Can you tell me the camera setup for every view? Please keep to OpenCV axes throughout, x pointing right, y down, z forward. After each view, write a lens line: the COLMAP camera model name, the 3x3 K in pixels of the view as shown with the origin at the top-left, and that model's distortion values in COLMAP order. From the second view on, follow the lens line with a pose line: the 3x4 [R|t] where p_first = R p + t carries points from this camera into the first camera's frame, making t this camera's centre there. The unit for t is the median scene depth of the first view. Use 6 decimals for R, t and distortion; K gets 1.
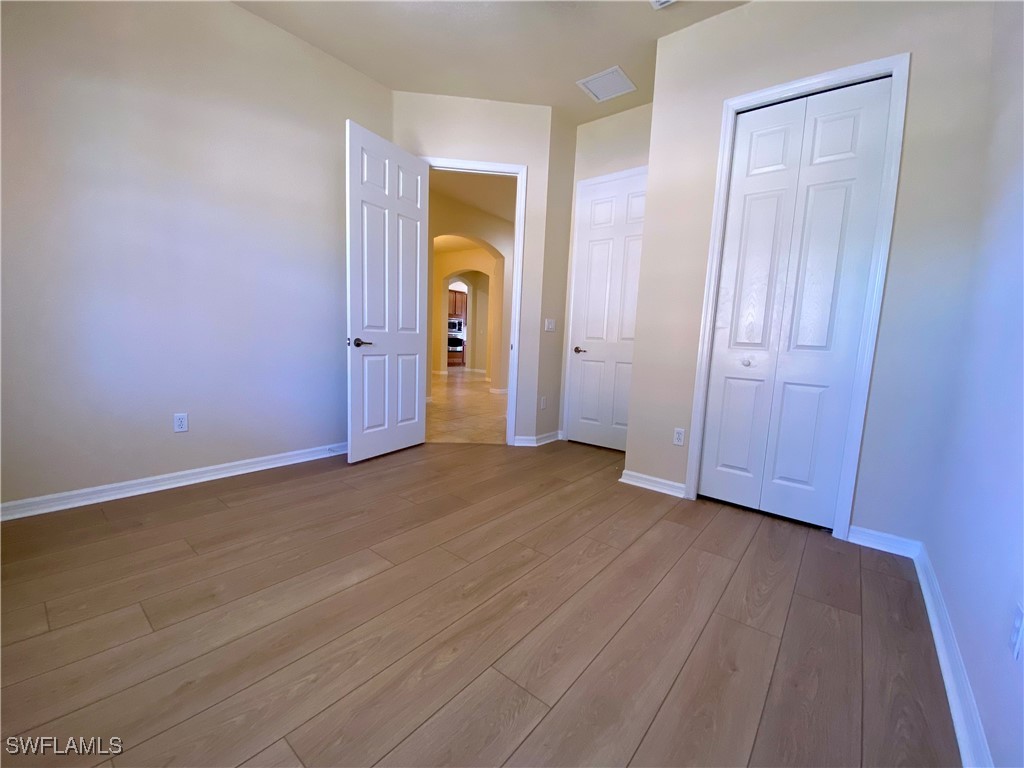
lens RADIAL K [[419.7, 0, 511.2], [0, 419.7, 387.0], [0, 0, 1]] dist [0.027728, -0.026495]
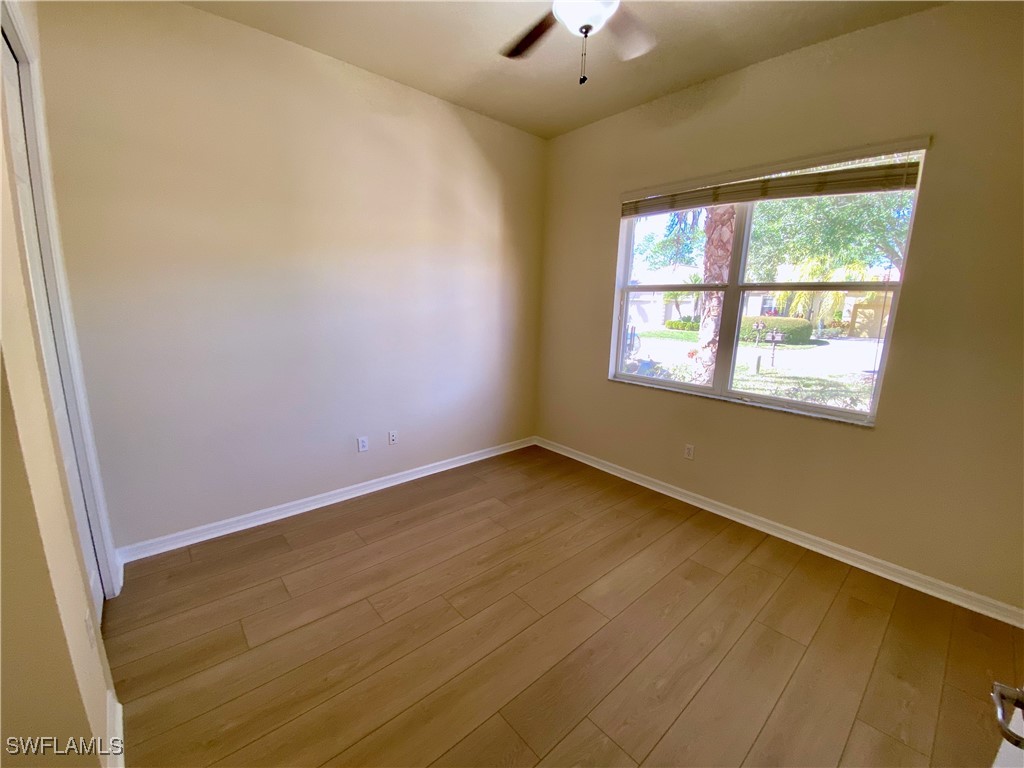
lens RADIAL K [[419.7, 0, 511.2], [0, 419.7, 387.0], [0, 0, 1]] dist [0.027728, -0.026495]
pose [[-0.984537, -0.100919, 0.143186, -0.204562], [-0.051668, 0.948310, 0.313112, -0.503069], [-0.167383, 0.300872, -0.938860, 1.958501]]
